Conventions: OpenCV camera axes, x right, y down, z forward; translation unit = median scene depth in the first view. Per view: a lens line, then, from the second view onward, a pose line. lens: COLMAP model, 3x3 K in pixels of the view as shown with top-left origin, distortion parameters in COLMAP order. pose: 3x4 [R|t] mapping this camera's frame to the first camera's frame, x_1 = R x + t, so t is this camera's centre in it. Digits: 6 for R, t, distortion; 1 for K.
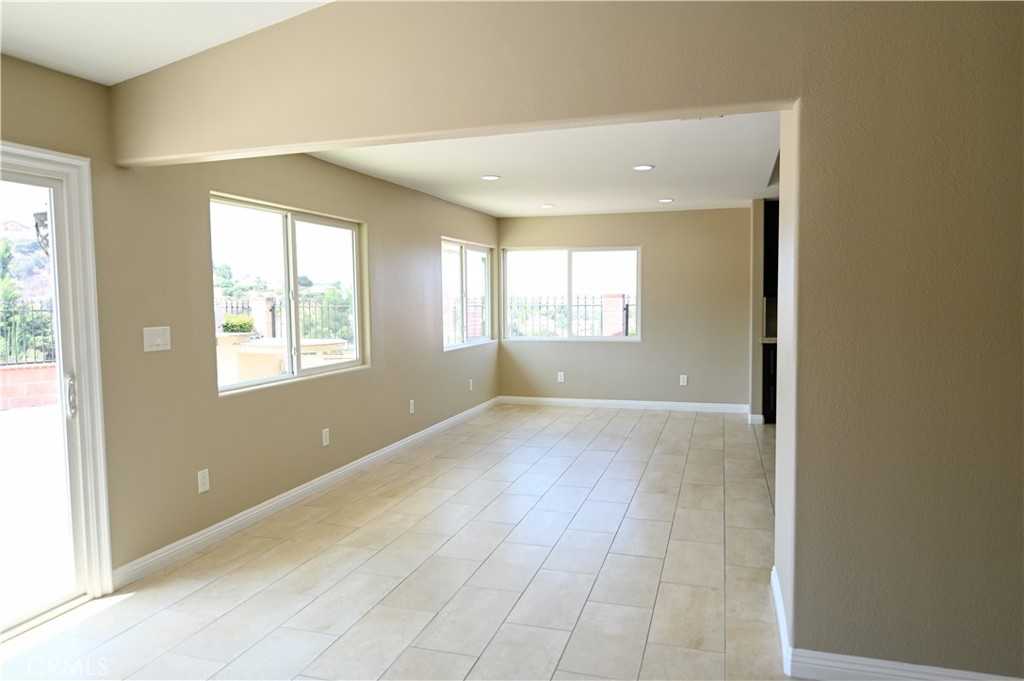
lens RADIAL K [[671.7, 0, 511.1], [0, 671.7, 339.5], [0, 0, 1]] dist [-0.005302, -0.000379]
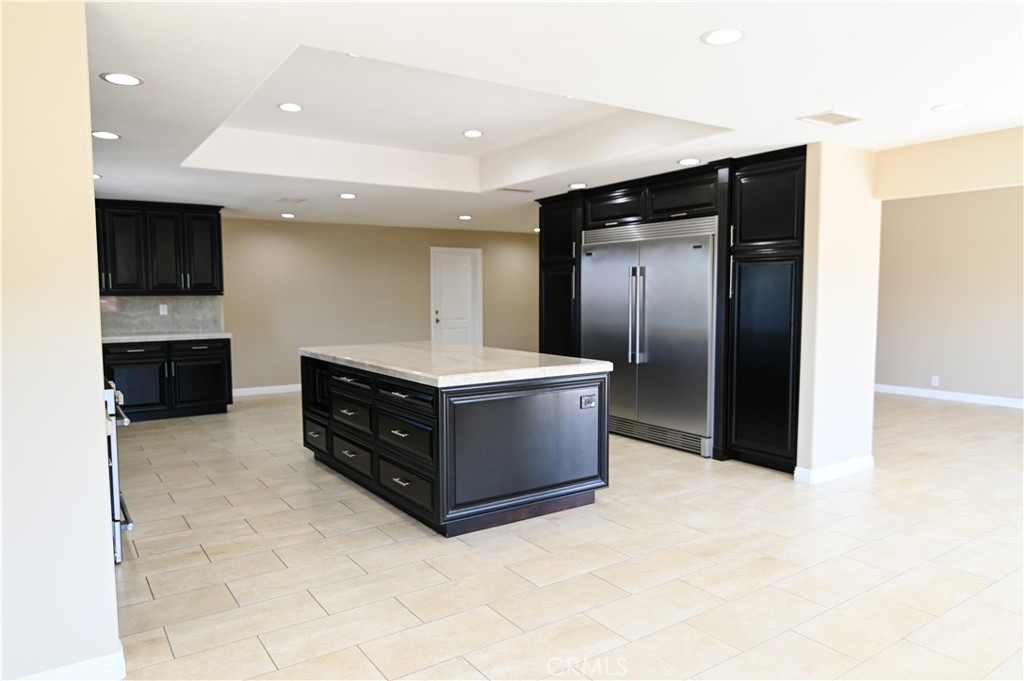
lens RADIAL K [[671.7, 0, 513.8], [0, 671.7, 337.0], [0, 0, 1]] dist [-0.005302, -0.000379]
pose [[-0.783092, -0.024744, 0.621413, -0.003870], [0.054184, 0.992694, 0.107810, -0.109556], [-0.619540, 0.118096, -0.776030, 1.759537]]
